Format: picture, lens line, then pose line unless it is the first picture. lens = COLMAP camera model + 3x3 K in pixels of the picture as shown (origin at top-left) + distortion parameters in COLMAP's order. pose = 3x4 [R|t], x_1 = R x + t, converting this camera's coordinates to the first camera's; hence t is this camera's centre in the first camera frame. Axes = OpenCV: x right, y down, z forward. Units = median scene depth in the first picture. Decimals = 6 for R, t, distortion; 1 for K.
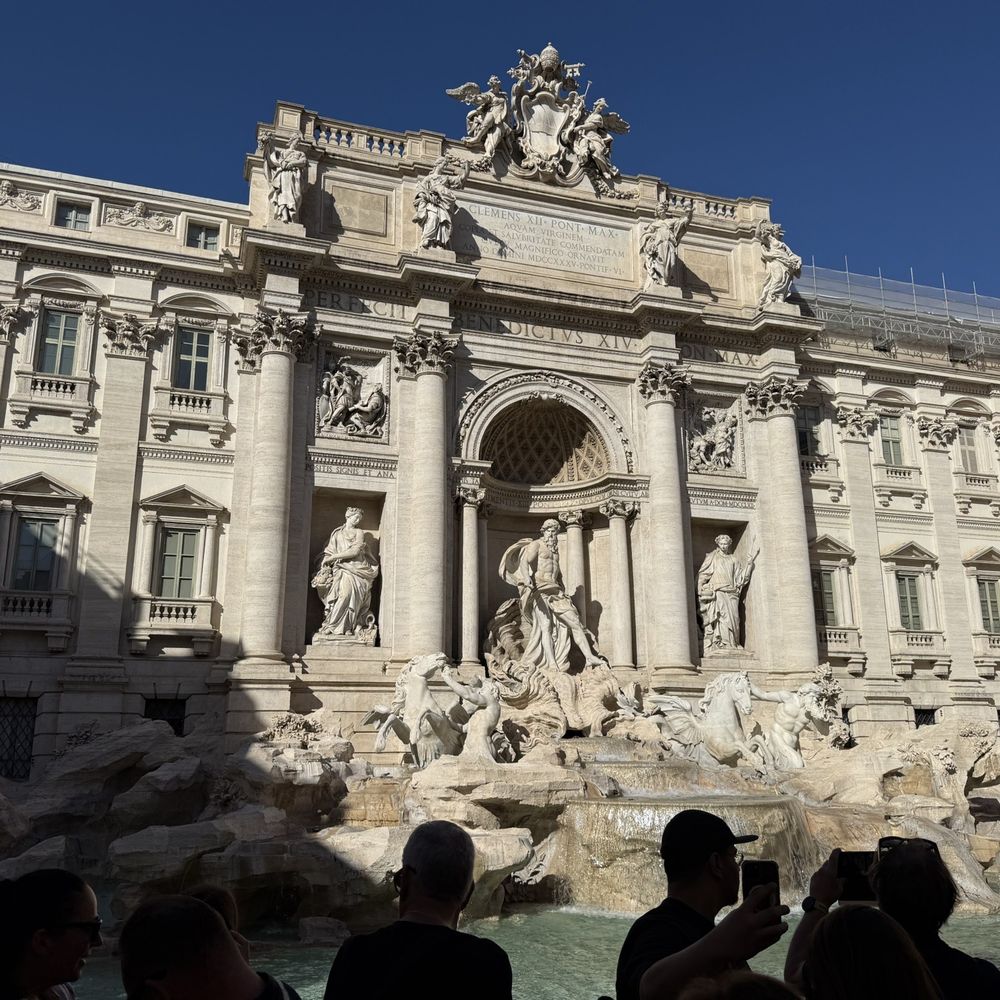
lens RADIAL K [[927.3, 0, 488.0], [0, 927.3, 513.4], [0, 0, 1]] dist [0.049701, 0.000000]
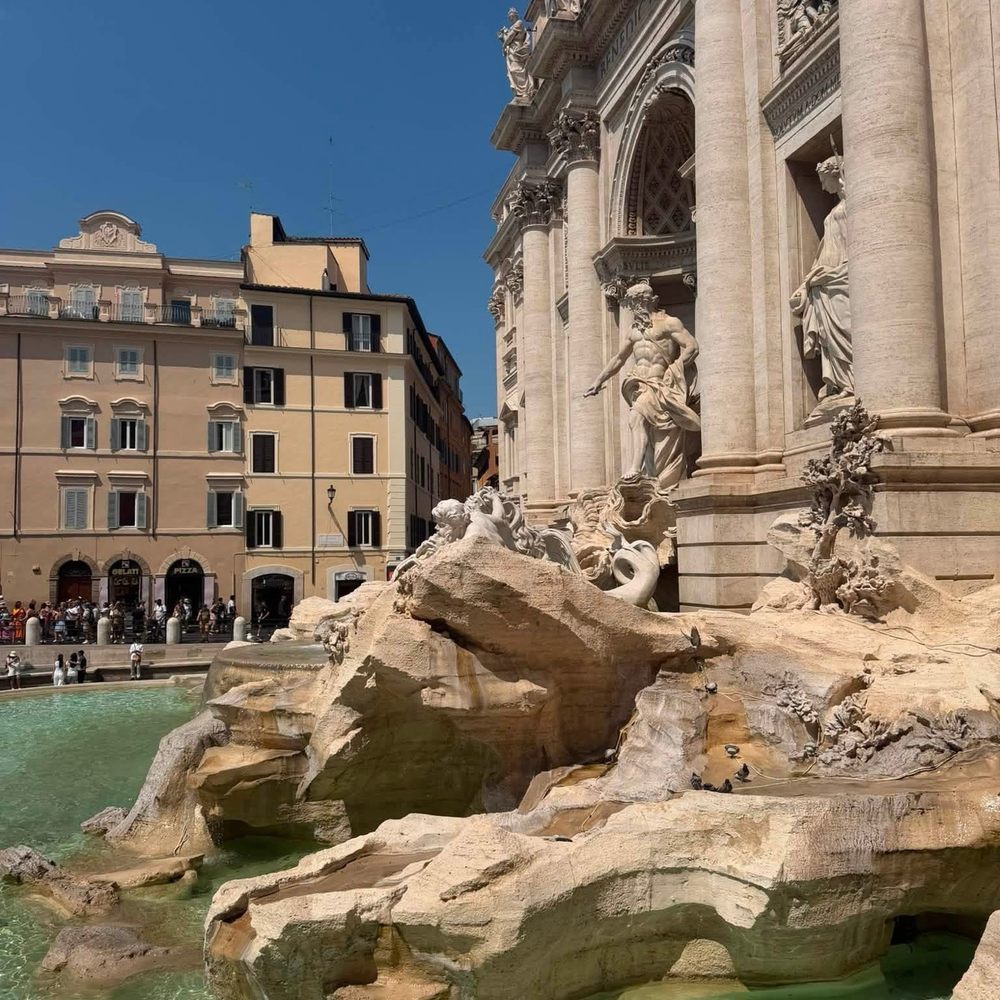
lens RADIAL K [[927.3, 0, 515.9], [0, 927.3, 510.6], [0, 0, 1]] dist [0.049701, 0.000000]
pose [[-0.072027, -0.052399, -0.996025, 0.756602], [0.258850, 0.963421, -0.069403, 0.193746], [0.963228, -0.262821, -0.055829, 0.864717]]
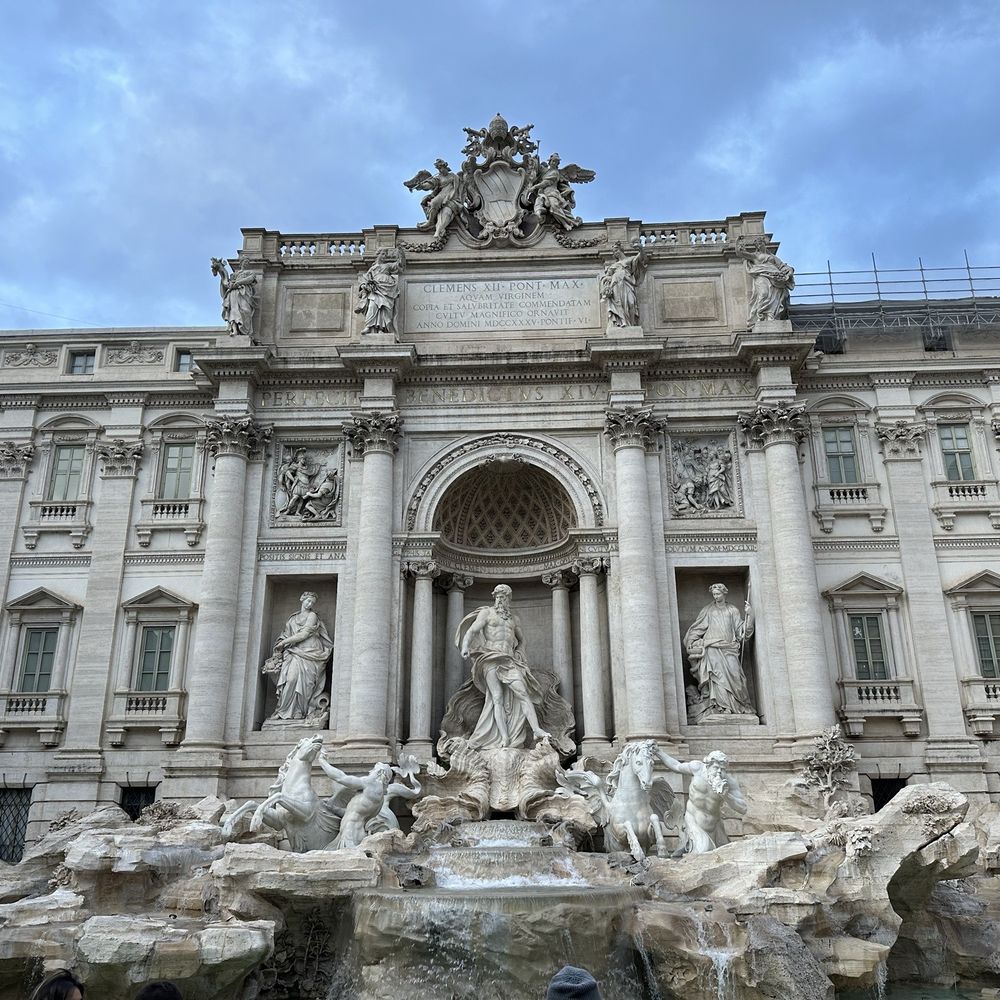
lens RADIAL K [[927.3, 0, 501.8], [0, 927.3, 496.4], [0, 0, 1]] dist [0.049701, 0.000000]
pose [[0.938602, -0.121036, -0.323074, 0.374002], [0.090741, 0.990077, -0.107300, 0.017872], [0.332855, 0.071396, 0.940271, 0.084665]]
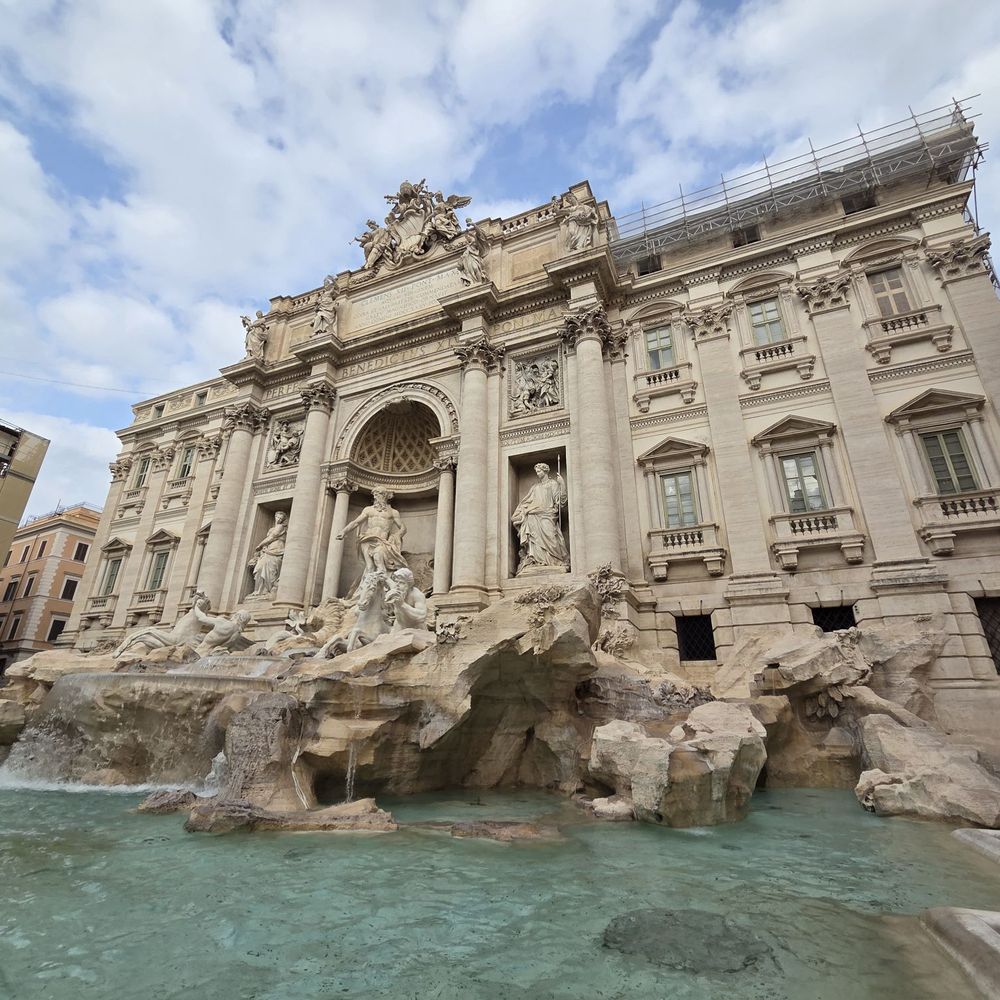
lens RADIAL K [[546.7, 0, 493.0], [0, 546.7, 496.3], [0, 0, 1]] dist [0.000256, 0.000229]
pose [[0.743251, -0.248228, -0.621258, 0.623187], [0.146374, 0.966456, -0.211038, 0.193125], [0.652804, 0.065919, 0.754653, 0.510736]]
